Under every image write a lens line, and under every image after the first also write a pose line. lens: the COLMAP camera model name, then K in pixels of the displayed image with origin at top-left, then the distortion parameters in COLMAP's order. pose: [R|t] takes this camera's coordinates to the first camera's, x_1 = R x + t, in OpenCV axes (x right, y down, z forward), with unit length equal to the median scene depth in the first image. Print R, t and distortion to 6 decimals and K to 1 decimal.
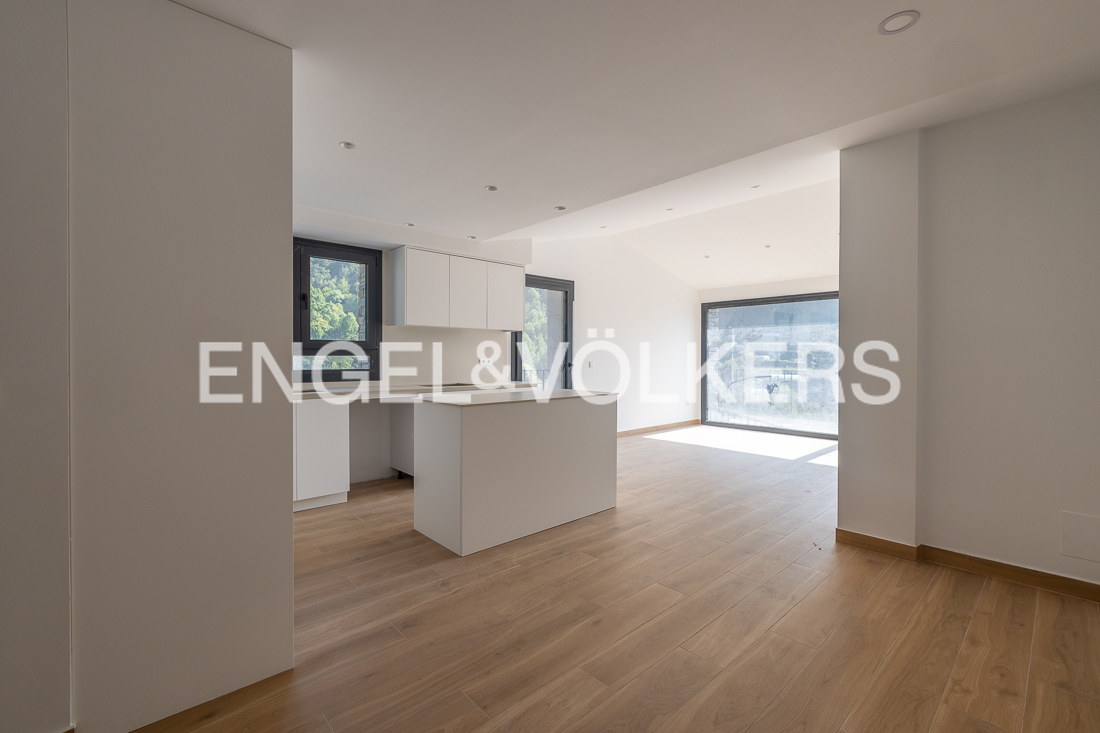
lens RADIAL K [[477.4, 0, 550.9], [0, 477.4, 364.4], [0, 0, 1]] dist [-0.001842, -0.000824]
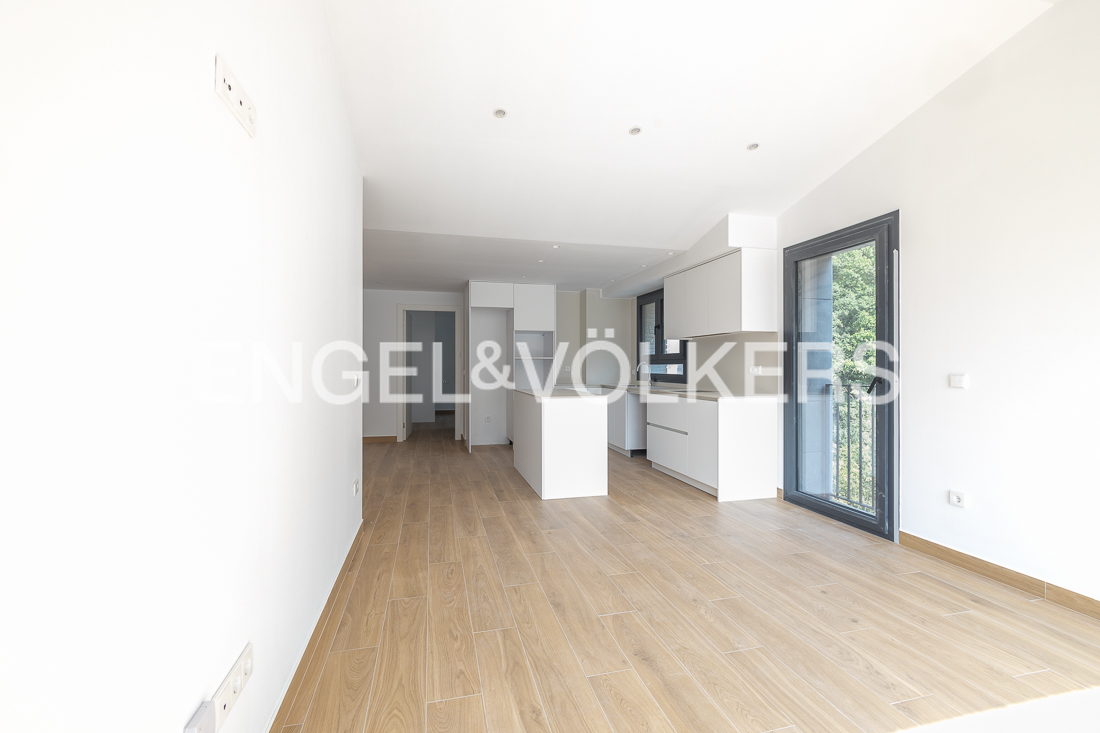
lens RADIAL K [[477.4, 0, 545.0], [0, 477.4, 367.4], [0, 0, 1]] dist [-0.001842, -0.000824]
pose [[-0.496412, 0.009629, -0.868034, 0.091197], [0.003412, 0.999952, 0.009141, -0.002472], [0.868081, 0.001576, -0.496421, 0.127937]]
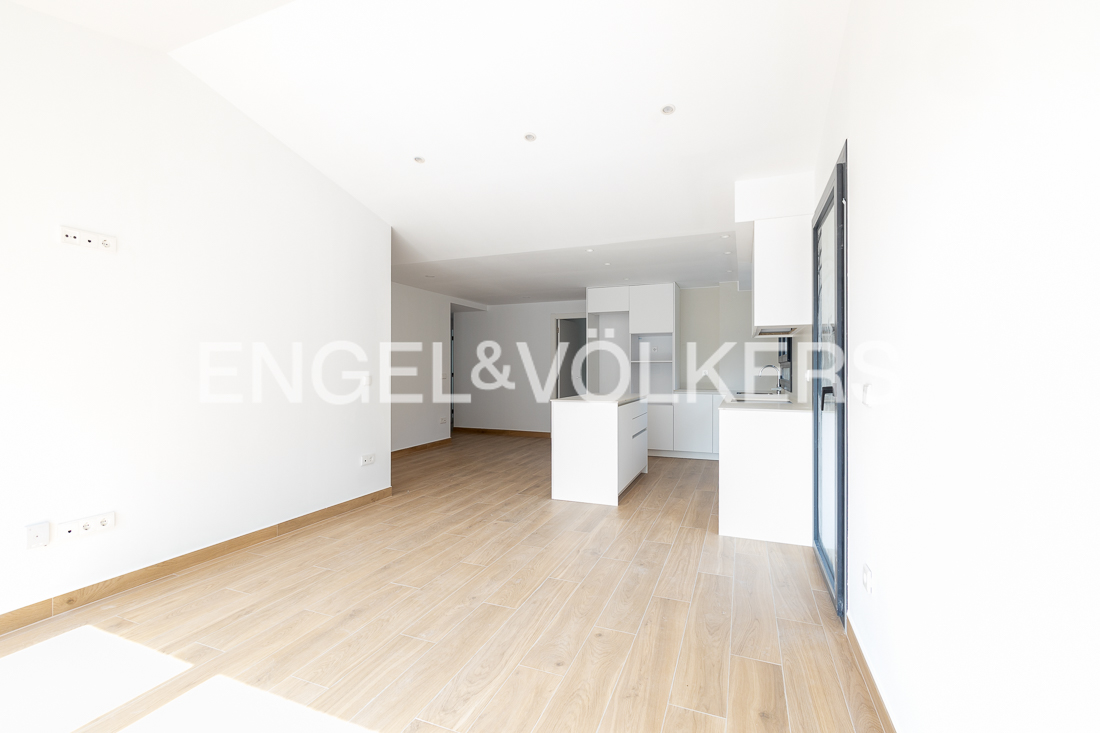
lens RADIAL K [[477.4, 0, 524.0], [0, 477.4, 367.6], [0, 0, 1]] dist [-0.001842, -0.000824]
pose [[-0.920855, 0.008066, -0.389821, 0.053267], [0.009255, 0.999956, -0.001172, -0.002297], [0.389795, -0.004687, -0.920890, 0.168453]]
